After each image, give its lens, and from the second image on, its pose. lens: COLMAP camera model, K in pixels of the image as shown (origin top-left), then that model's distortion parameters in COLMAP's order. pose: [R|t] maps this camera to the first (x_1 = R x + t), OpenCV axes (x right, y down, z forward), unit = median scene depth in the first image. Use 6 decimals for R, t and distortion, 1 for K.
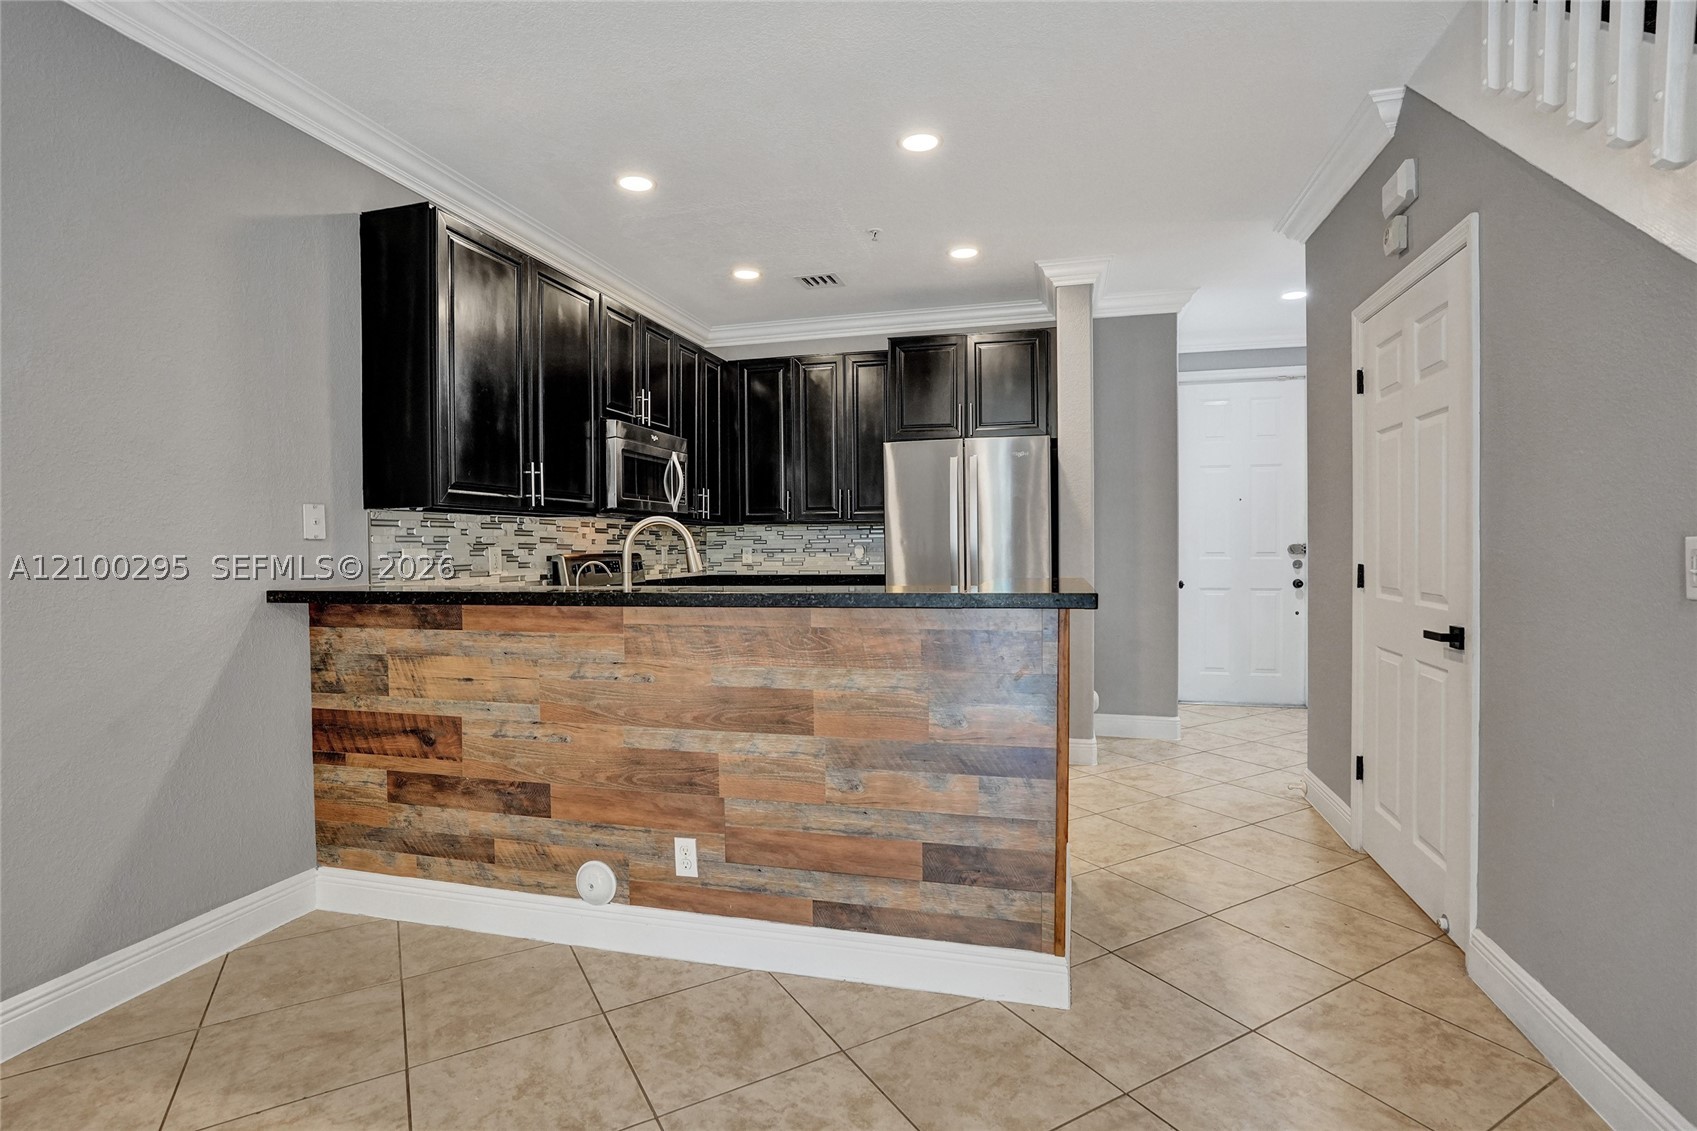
lens RADIAL K [[820.3, 0, 842.1], [0, 820.3, 561.2], [0, 0, 1]] dist [-0.035667, 0.000728]
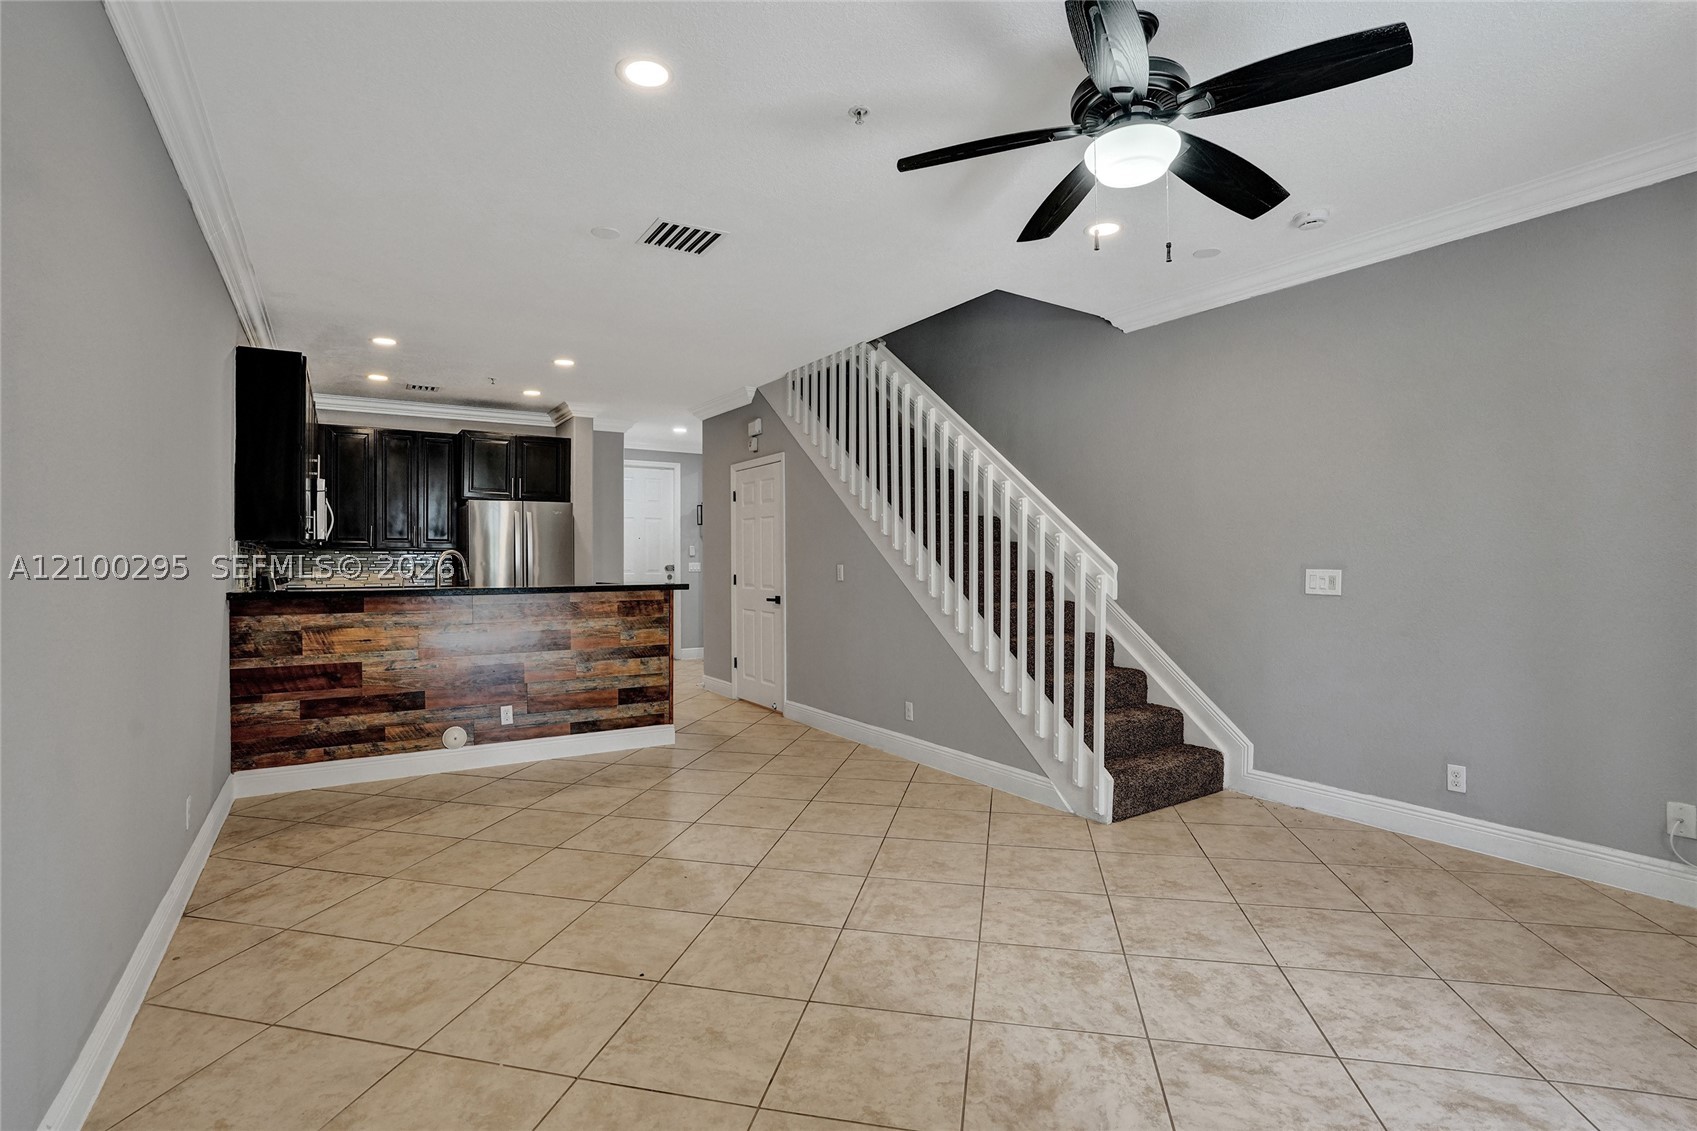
lens RADIAL K [[785.4, 0, 851.3], [0, 785.4, 566.5], [0, 0, 1]] dist [-0.061894, 0.019603]
pose [[0.656016, 0.004777, 0.754732, -1.042019], [0.007808, 0.999884, -0.013115, 0.014562], [-0.754707, 0.014496, 0.655902, -0.911782]]
